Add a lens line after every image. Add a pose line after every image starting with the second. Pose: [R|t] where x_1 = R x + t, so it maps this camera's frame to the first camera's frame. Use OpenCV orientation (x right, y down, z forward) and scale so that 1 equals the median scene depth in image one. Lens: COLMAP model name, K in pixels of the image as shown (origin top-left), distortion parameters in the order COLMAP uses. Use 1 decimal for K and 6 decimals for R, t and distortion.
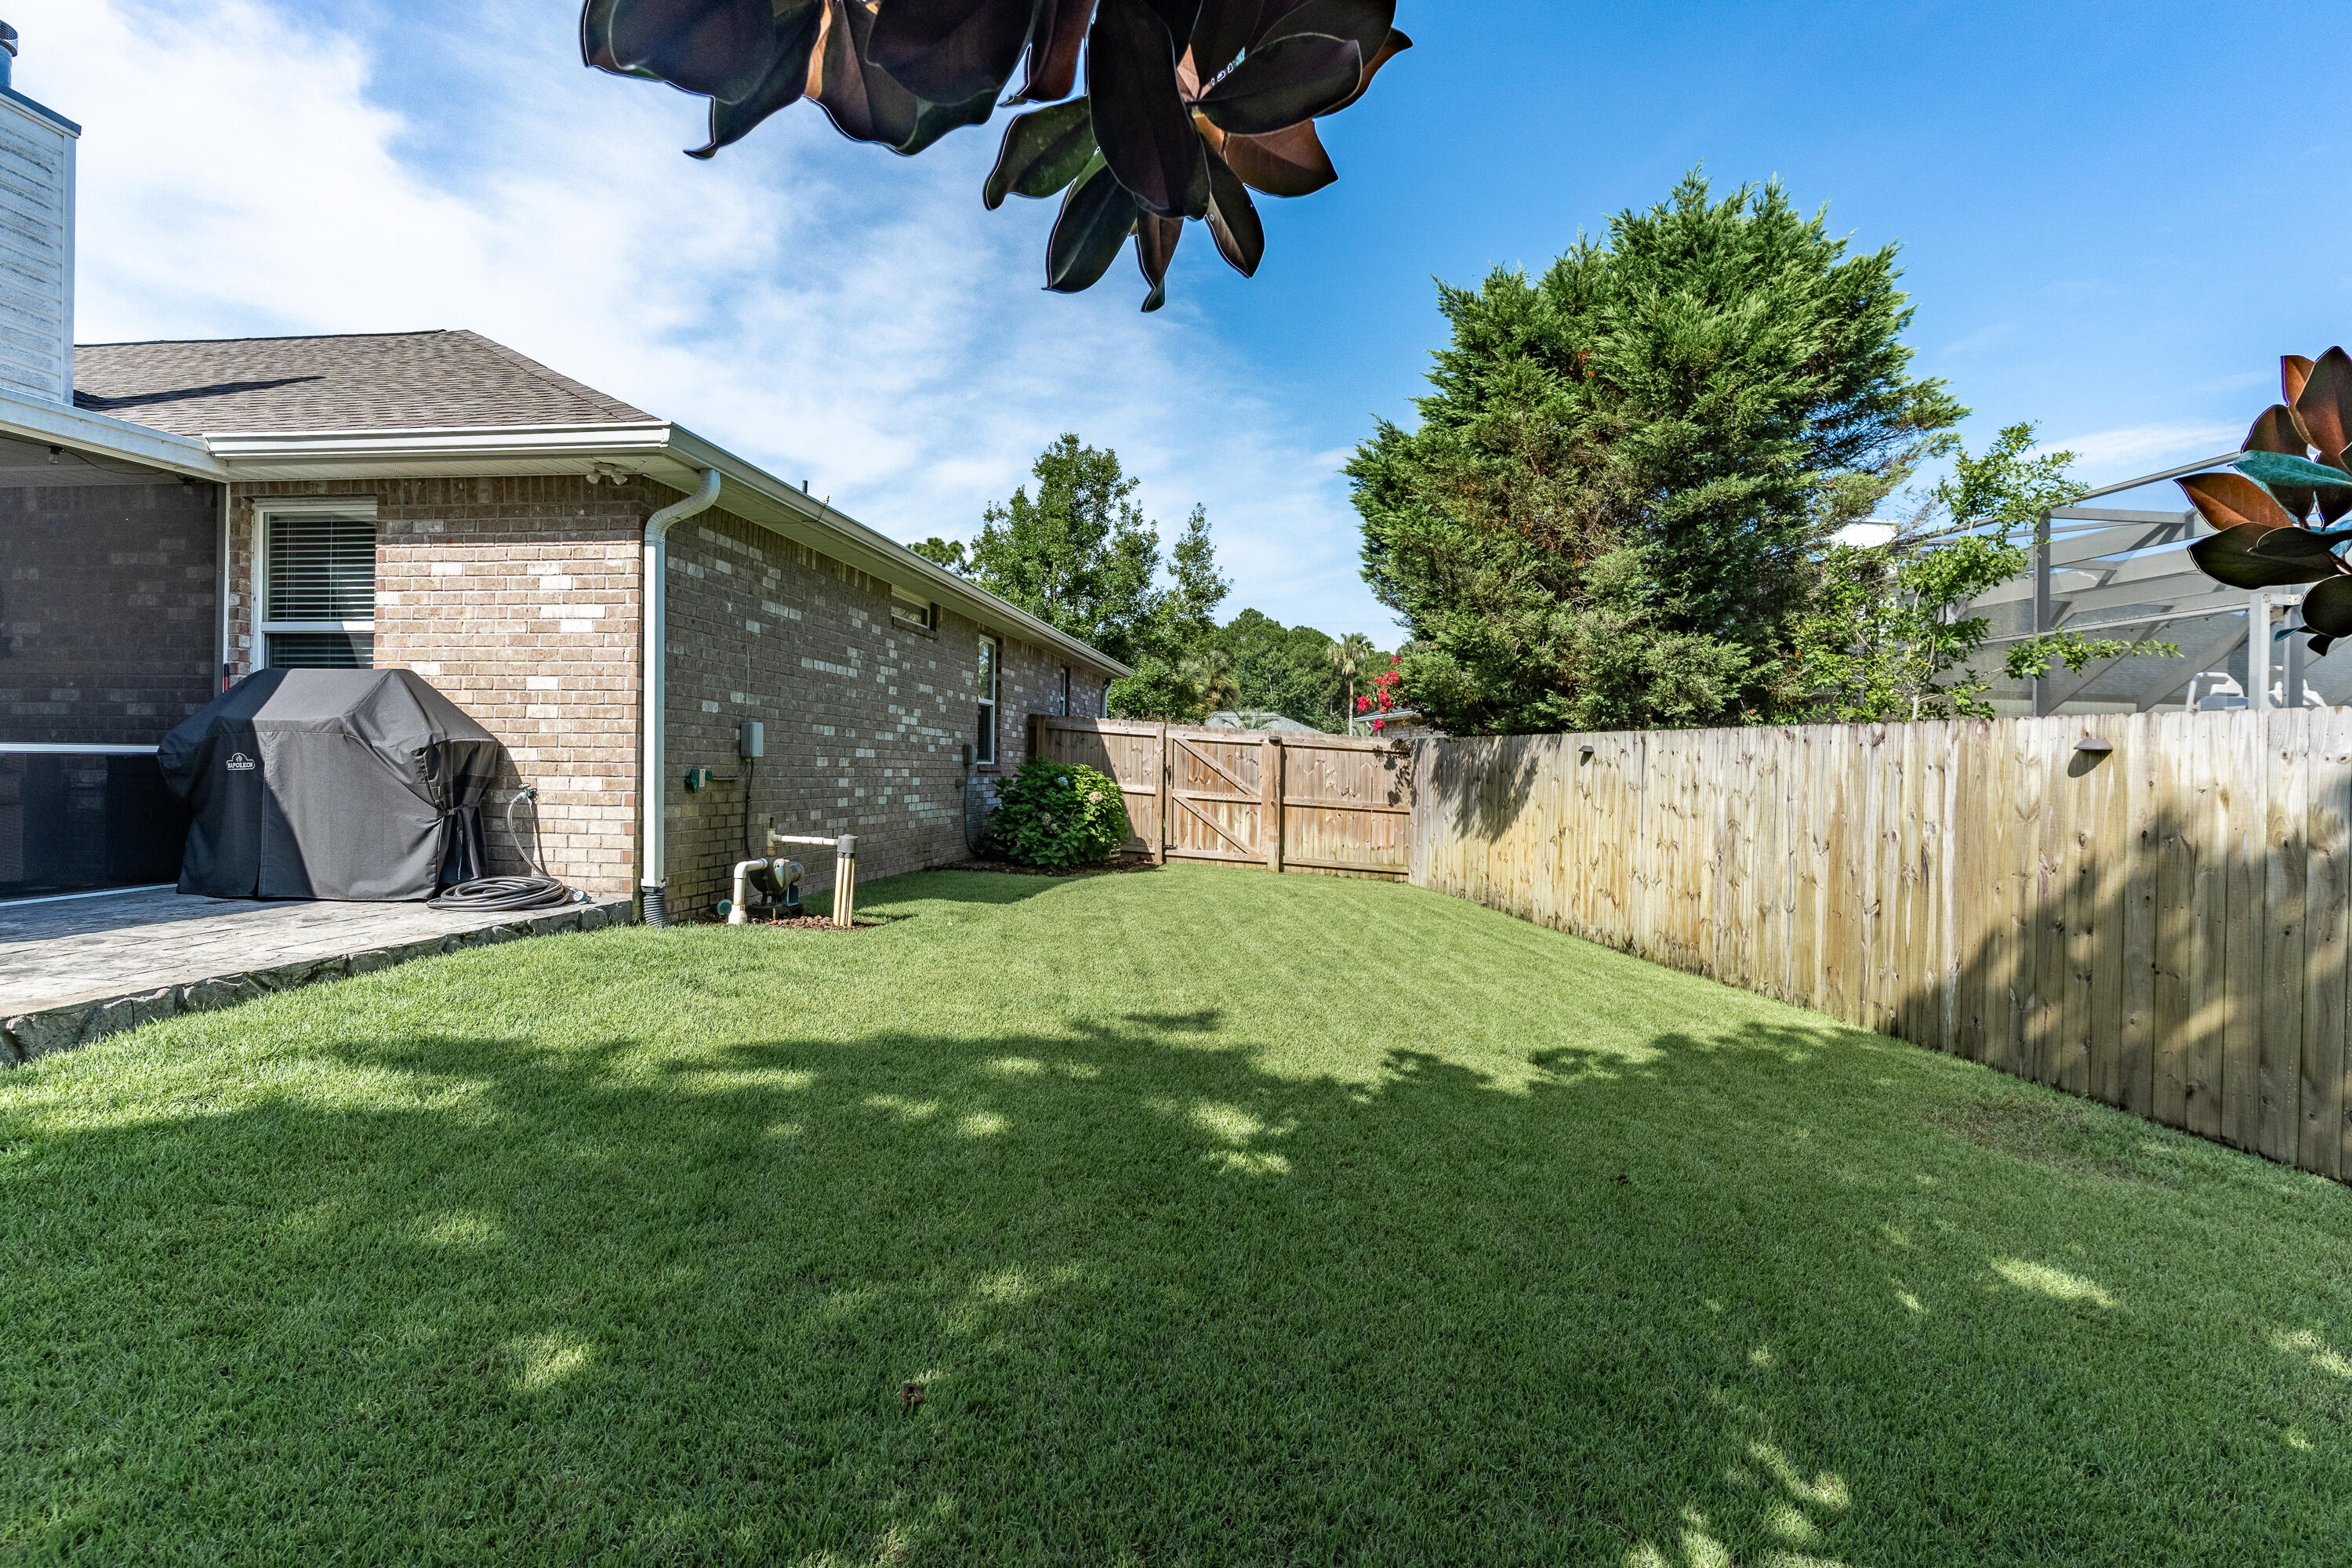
lens RADIAL K [[1160.3, 0, 1186.6], [0, 1160.3, 772.3], [0, 0, 1]] dist [0.008710, -0.002089]
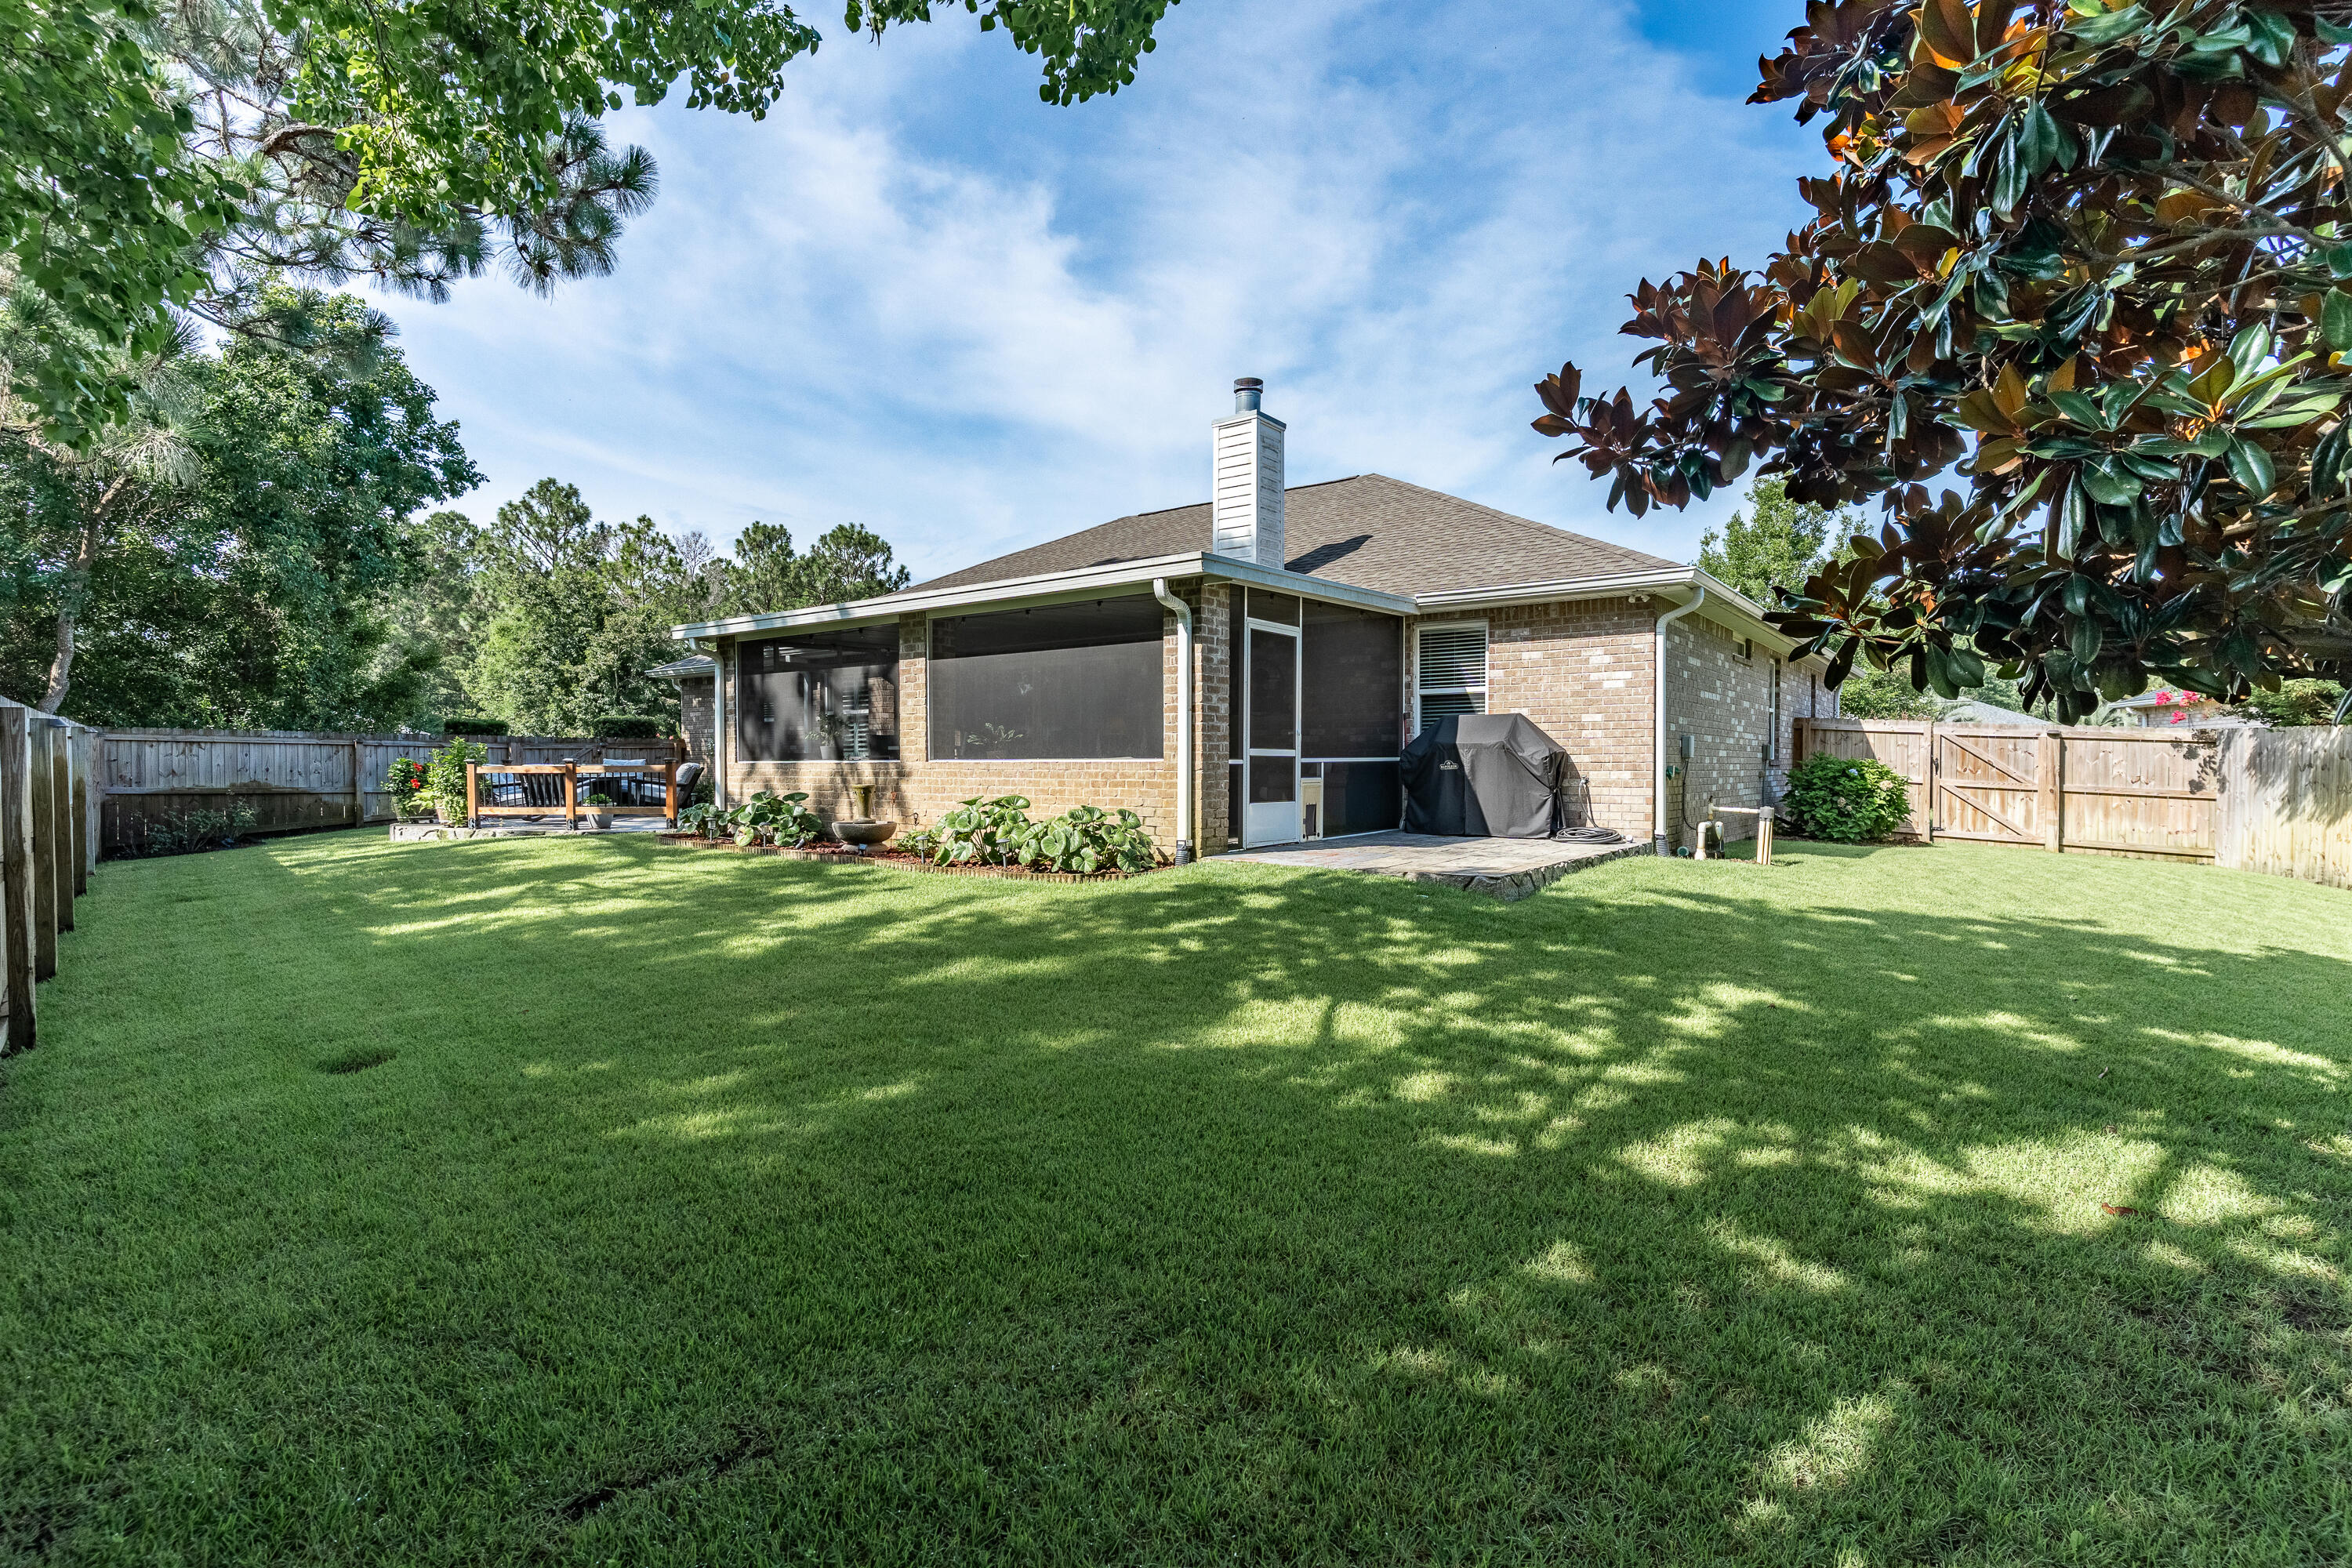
lens RADIAL K [[1127.0, 0, 1164.1], [0, 1127.0, 796.0], [0, 0, 1]] dist [0.001340, -0.000091]
pose [[0.864590, 0.000237, -0.502477, -0.229570], [0.011835, 0.999713, 0.020836, -0.001543], [0.502338, -0.023961, 0.864339, -0.707643]]
